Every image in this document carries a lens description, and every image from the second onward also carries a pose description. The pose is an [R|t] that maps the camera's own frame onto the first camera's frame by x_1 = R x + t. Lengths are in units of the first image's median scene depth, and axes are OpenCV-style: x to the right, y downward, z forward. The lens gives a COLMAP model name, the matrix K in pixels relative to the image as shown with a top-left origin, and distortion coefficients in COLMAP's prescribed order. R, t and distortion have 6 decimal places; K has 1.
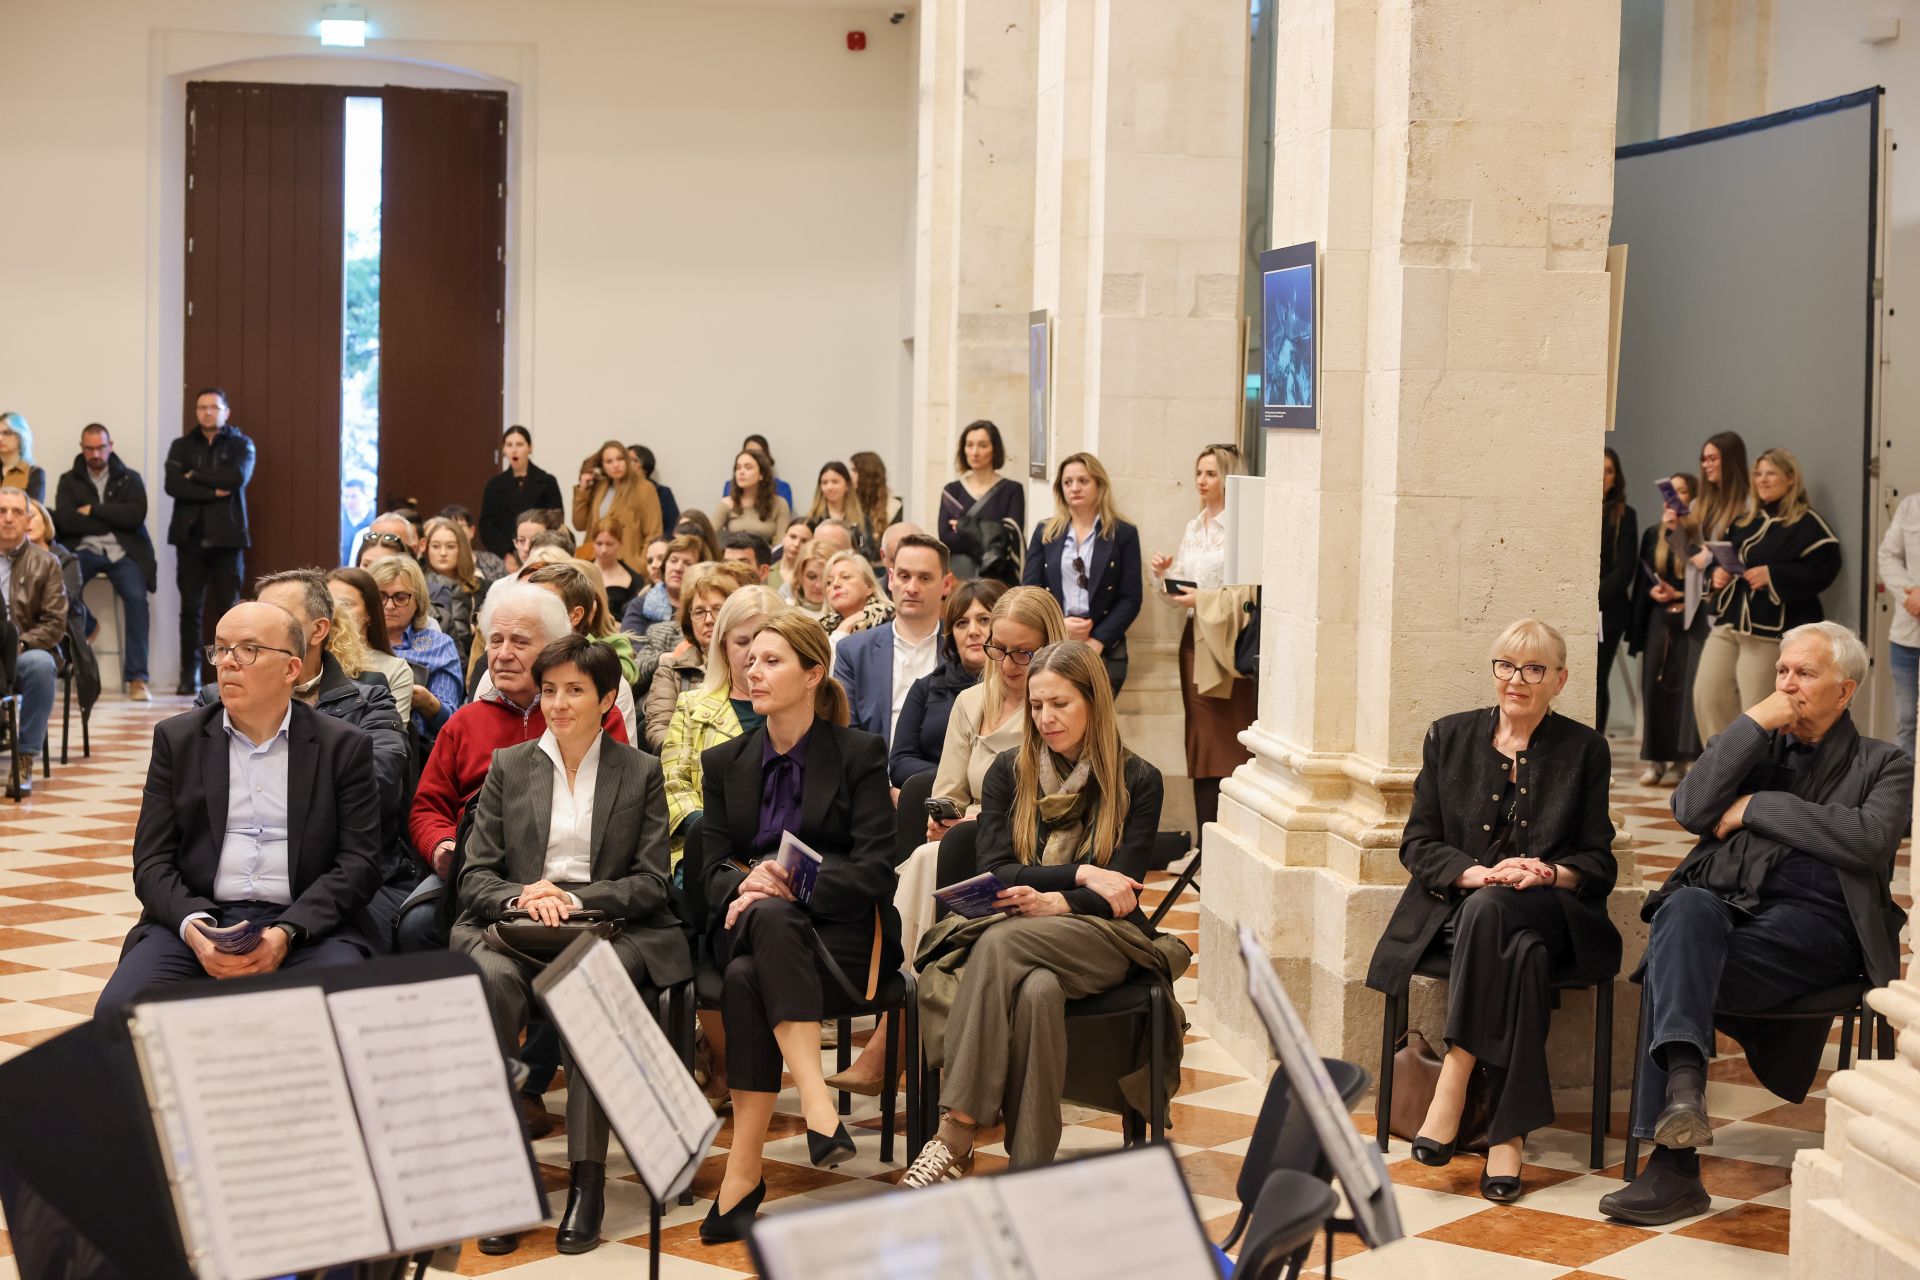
lens RADIAL K [[3303.8, 0, 963.4], [0, 3303.8, 630.4], [0, 0, 1]] dist [0.037364, 0.000000]
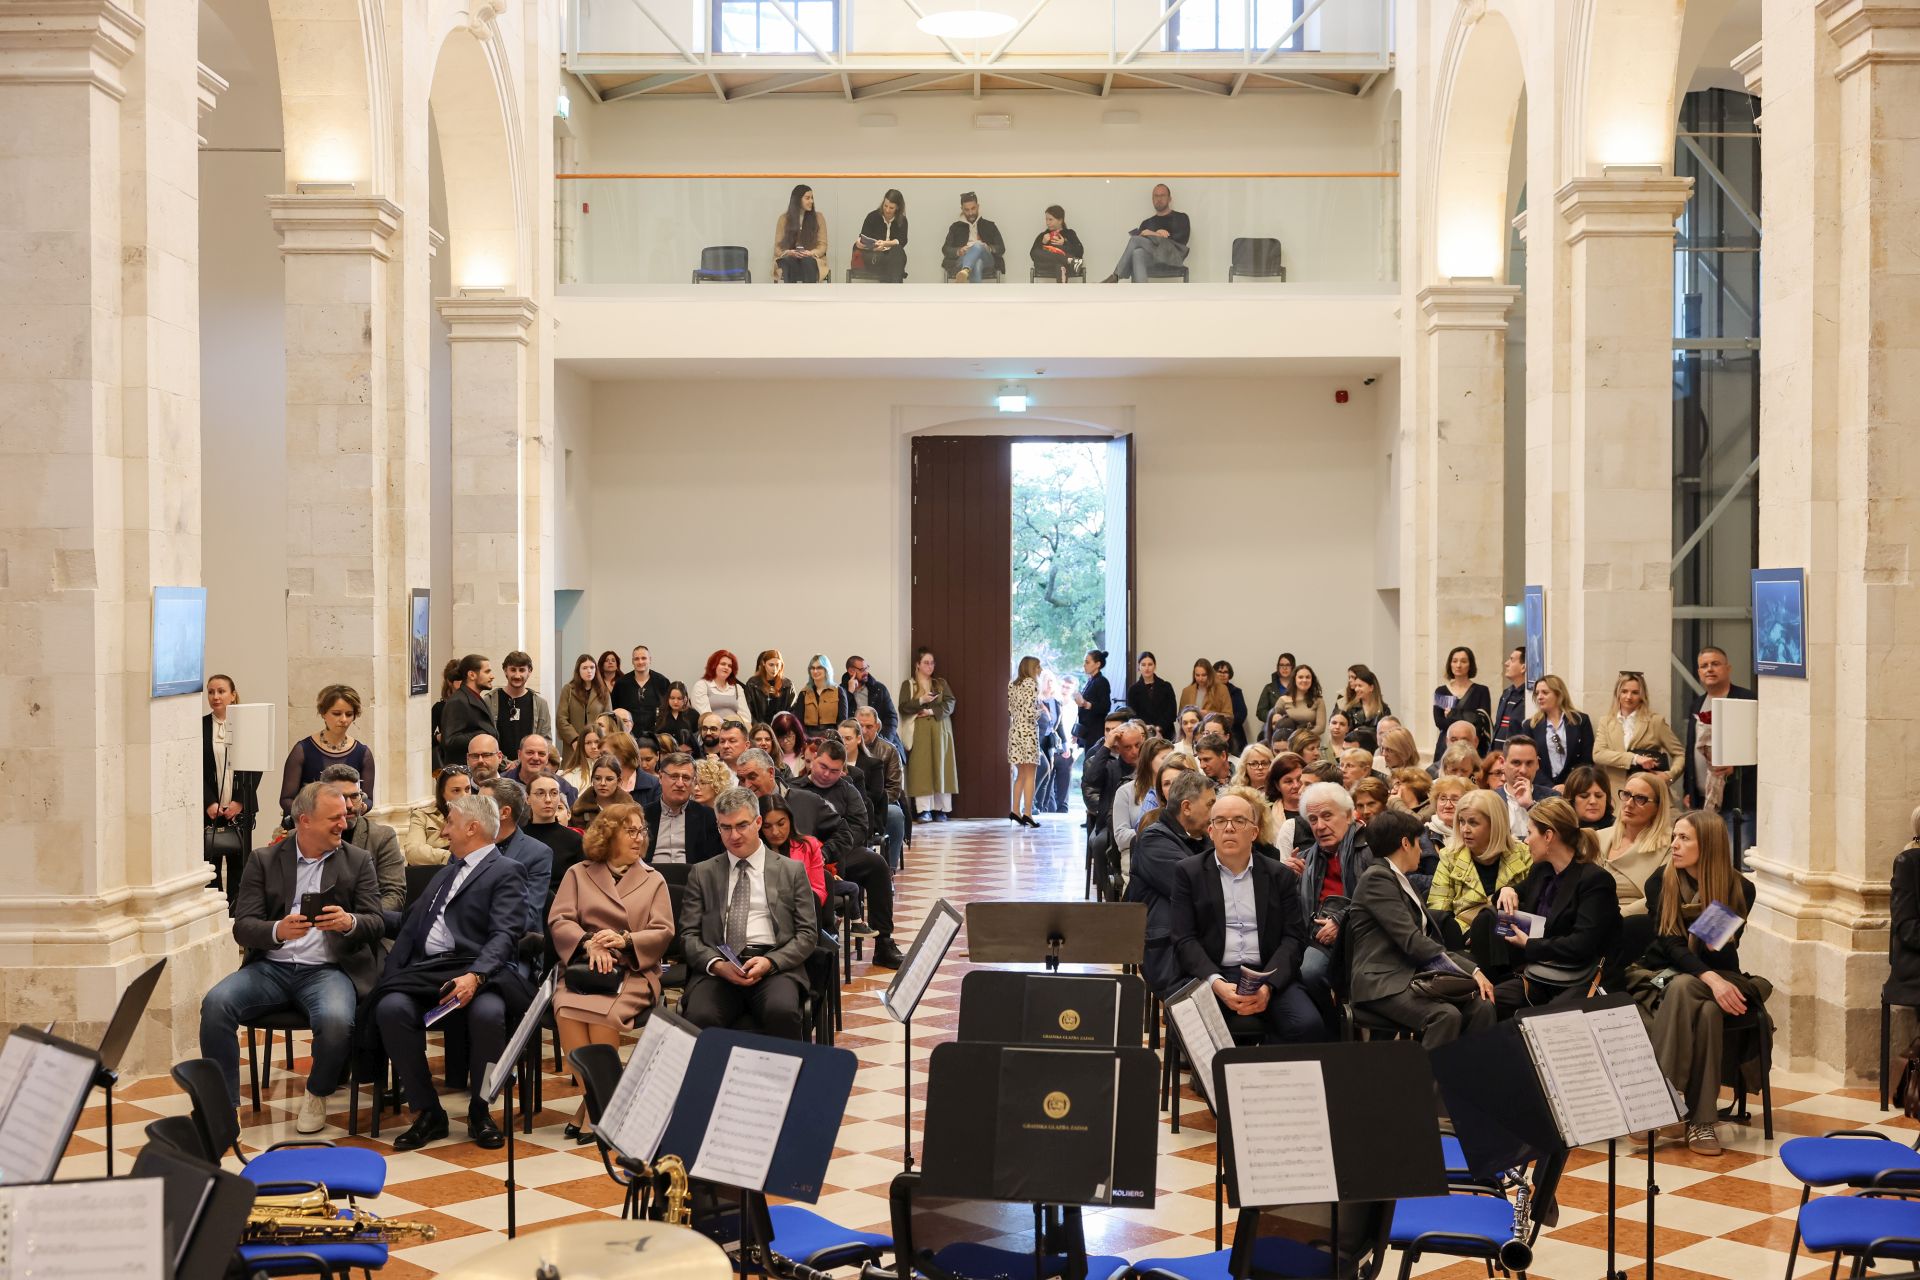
lens RADIAL K [[2355.6, 0, 952.5], [0, 2355.6, 641.9], [0, 0, 1]] dist [0.004522, 0.000000]
pose [[0.991543, -0.019954, -0.128238, -0.170111], [0.013509, 0.998611, -0.050933, -0.024430], [0.129076, 0.048770, 0.990435, -0.244244]]
